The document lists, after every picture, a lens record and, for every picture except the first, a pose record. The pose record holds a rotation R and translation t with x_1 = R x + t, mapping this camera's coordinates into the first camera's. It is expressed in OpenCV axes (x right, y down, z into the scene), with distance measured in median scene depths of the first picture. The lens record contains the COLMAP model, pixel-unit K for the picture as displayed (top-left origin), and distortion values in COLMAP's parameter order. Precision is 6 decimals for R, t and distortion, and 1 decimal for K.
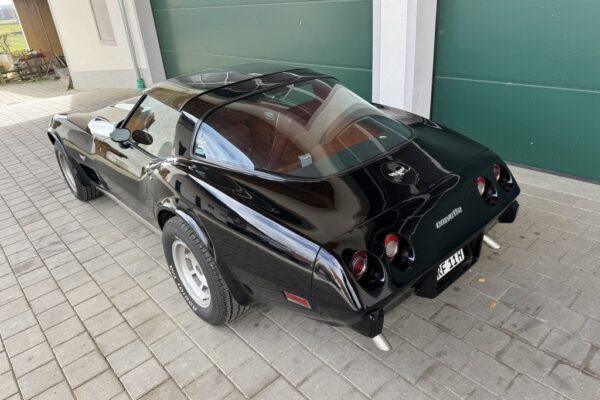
lens RADIAL K [[422.0, 0, 297.6], [0, 422.0, 199.3], [0, 0, 1]] dist [0.010435, -0.009474]
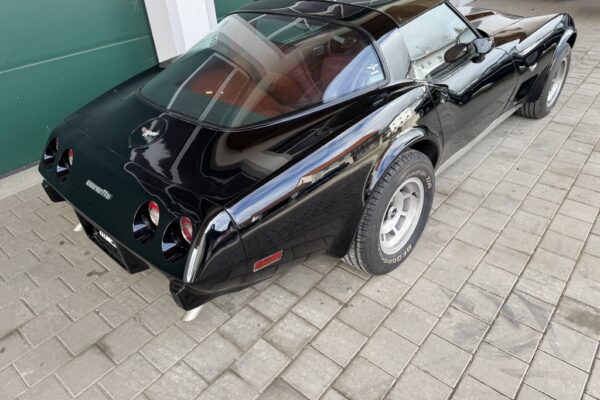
lens RADIAL K [[422.0, 0, 300.5], [0, 422.0, 199.8], [0, 0, 1]] dist [0.010435, -0.009474]
pose [[-0.135214, -0.463384, 0.875781, -1.024187], [0.503310, 0.729242, 0.463556, -0.441948], [-0.853461, 0.503469, 0.134622, 1.164406]]
